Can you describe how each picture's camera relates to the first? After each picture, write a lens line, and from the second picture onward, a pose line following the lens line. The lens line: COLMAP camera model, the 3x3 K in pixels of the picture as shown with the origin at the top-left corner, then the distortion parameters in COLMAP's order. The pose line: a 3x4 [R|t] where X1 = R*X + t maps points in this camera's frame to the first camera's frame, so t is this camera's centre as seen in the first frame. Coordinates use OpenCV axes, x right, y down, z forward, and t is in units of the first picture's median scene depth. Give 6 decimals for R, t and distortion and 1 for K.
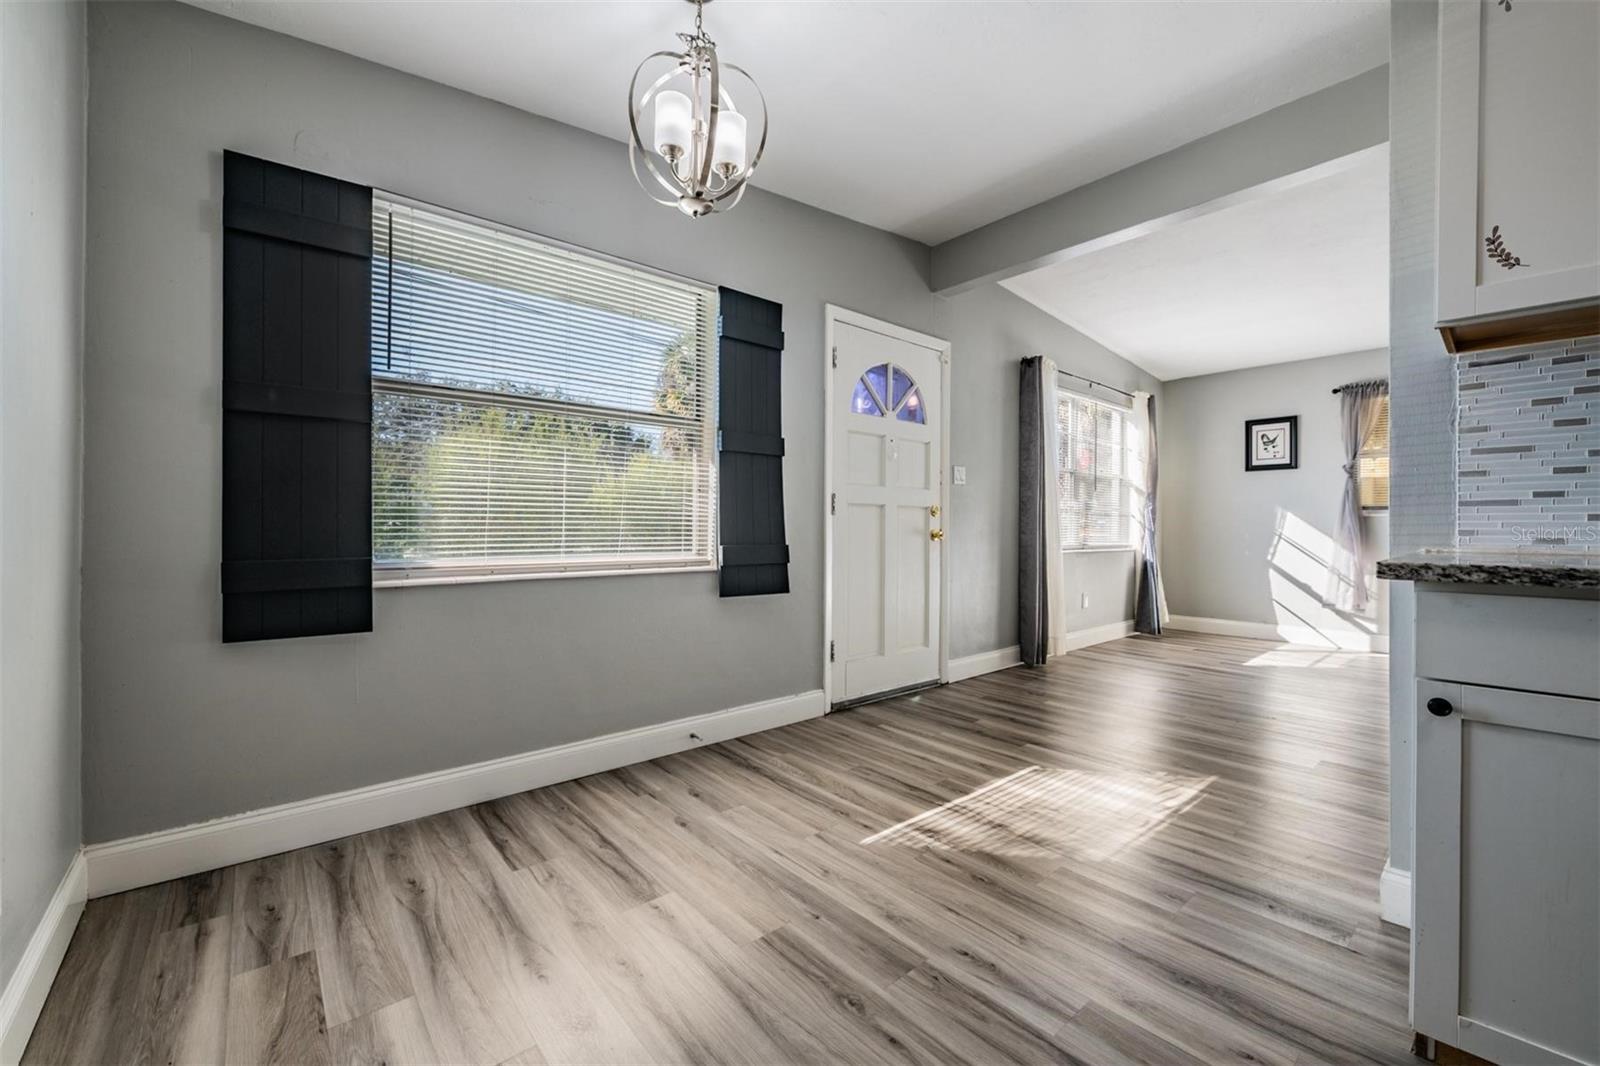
lens RADIAL K [[641.3, 0, 802.8], [0, 641.3, 533.5], [0, 0, 1]] dist [-0.011050, -0.001054]
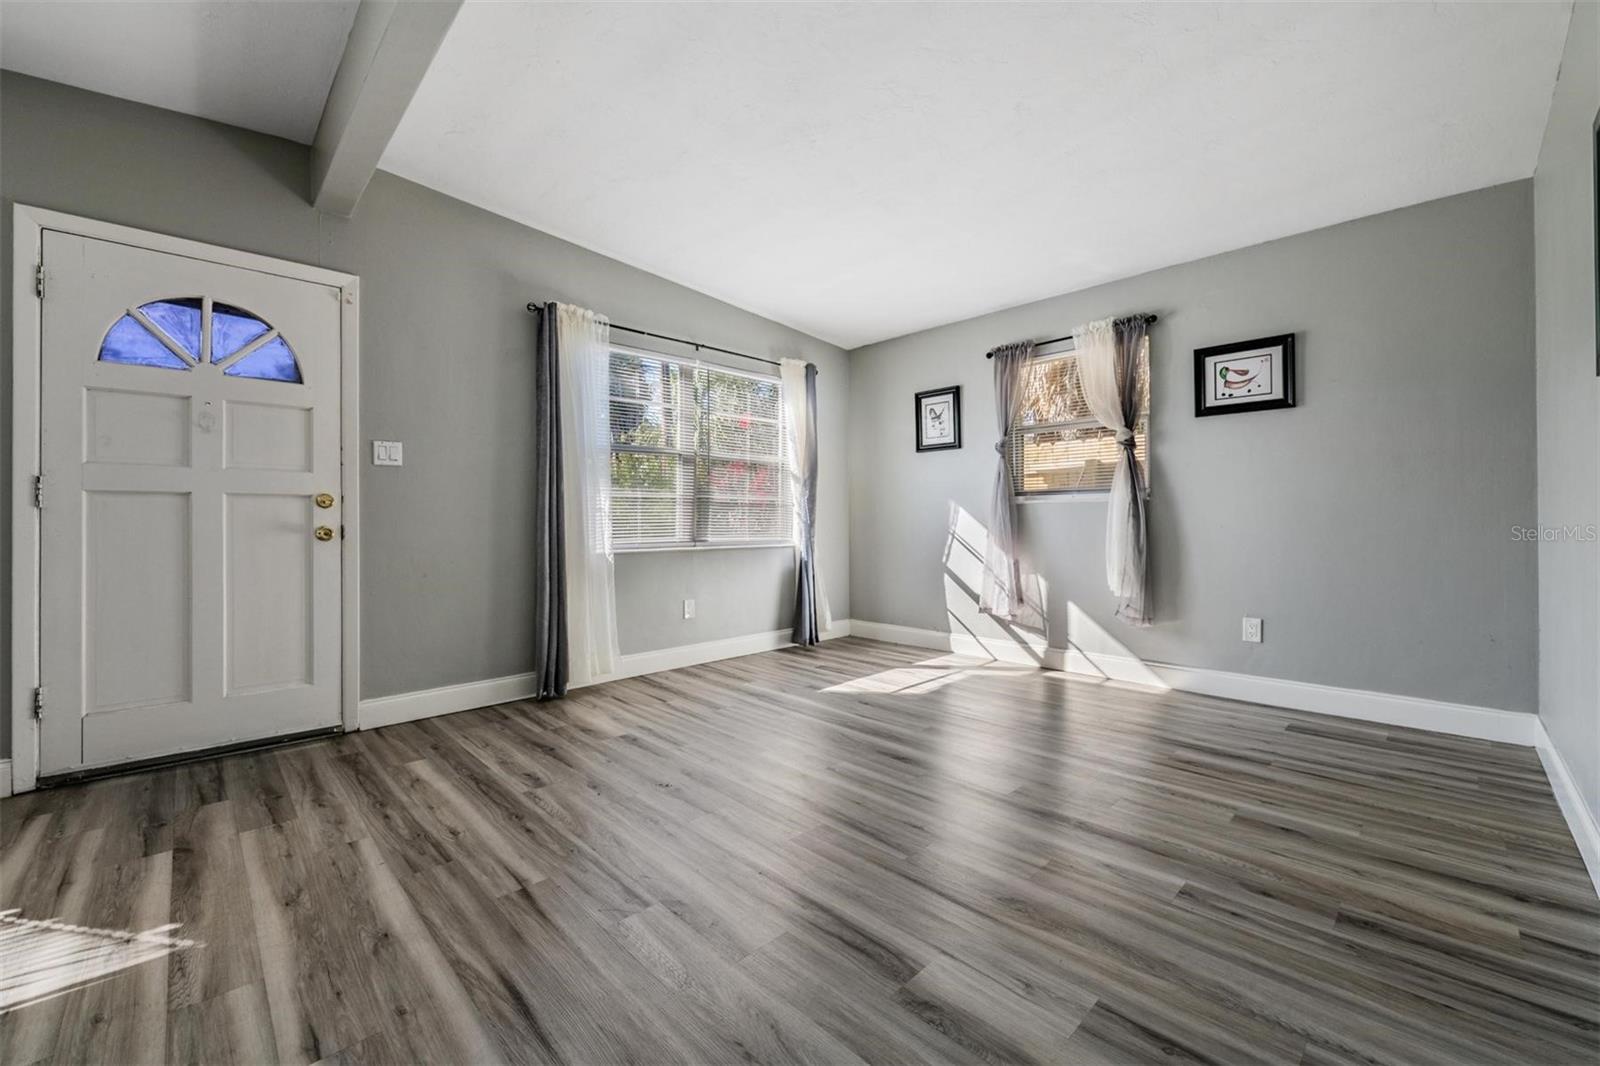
lens RADIAL K [[641.3, 0, 793.0], [0, 641.3, 521.0], [0, 0, 1]] dist [-0.011050, -0.001054]
pose [[0.998516, -0.006967, 0.054021, 1.013101], [0.007341, 0.999950, -0.006726, -0.003539], [-0.053971, 0.007112, 0.998517, 0.330637]]
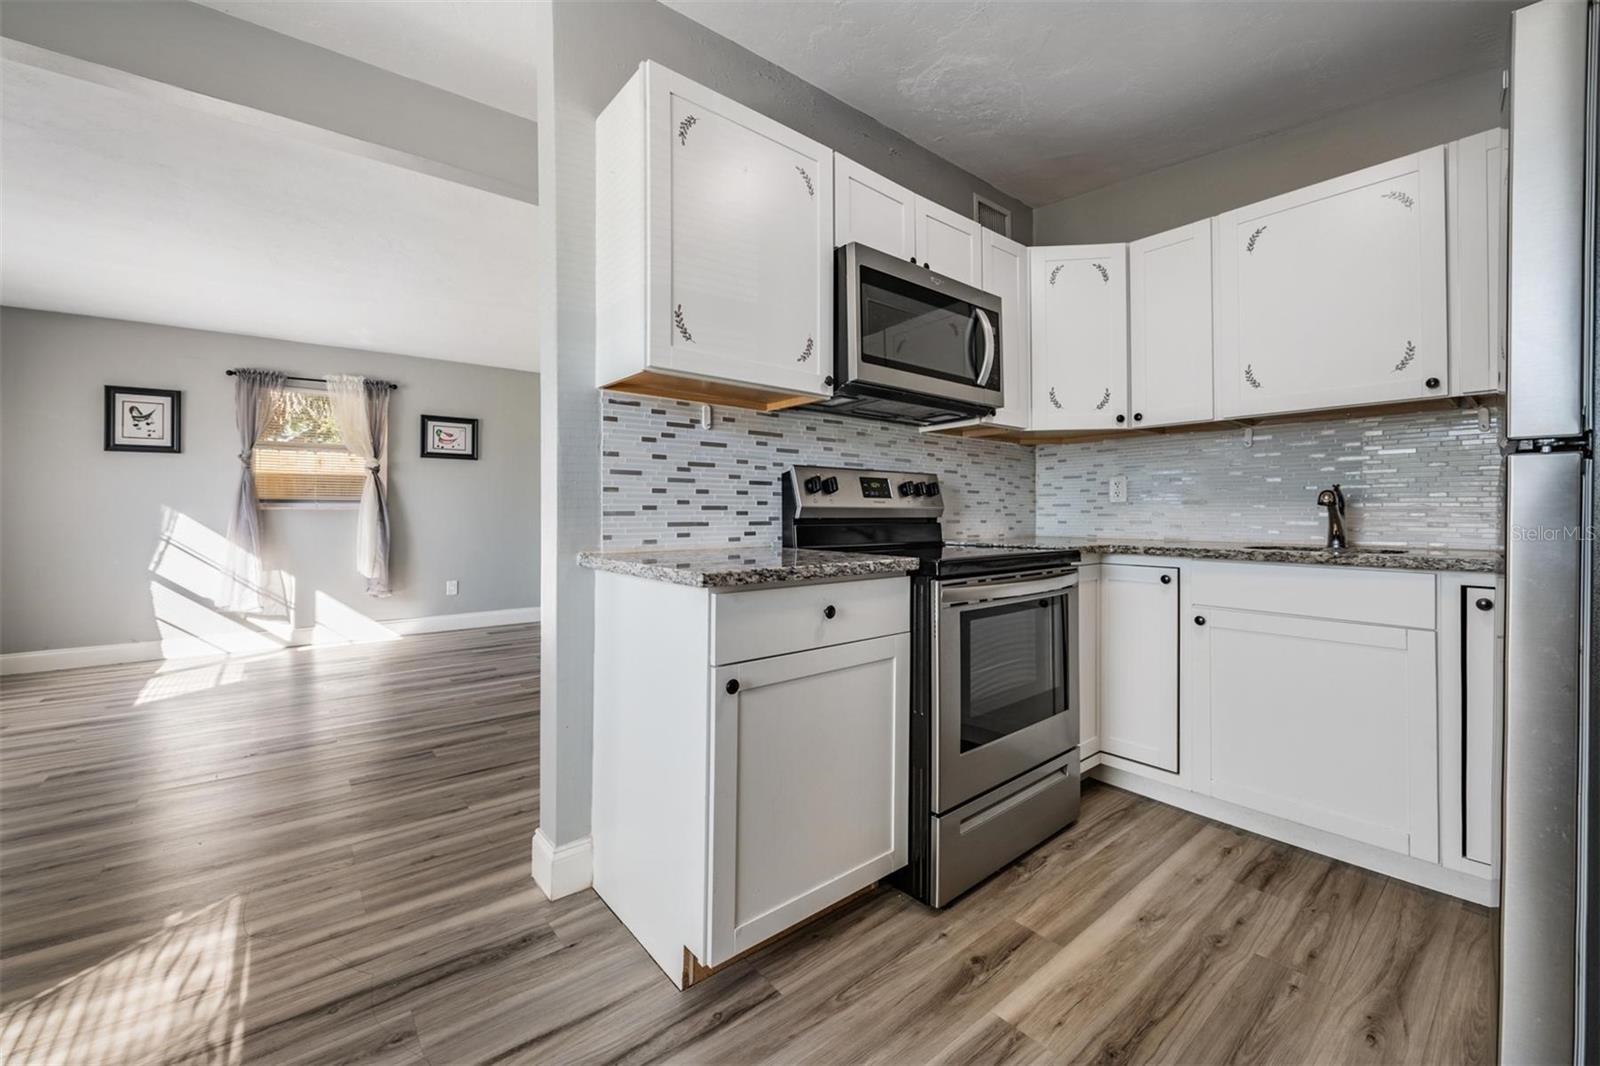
lens RADIAL K [[641.3, 0, 806.3], [0, 641.3, 503.9], [0, 0, 1]] dist [-0.011050, -0.001054]
pose [[0.015875, 0.015092, 0.999760, -0.101888], [0.011389, 0.999818, -0.015274, -0.024535], [-0.999809, 0.011629, 0.015700, 0.326789]]
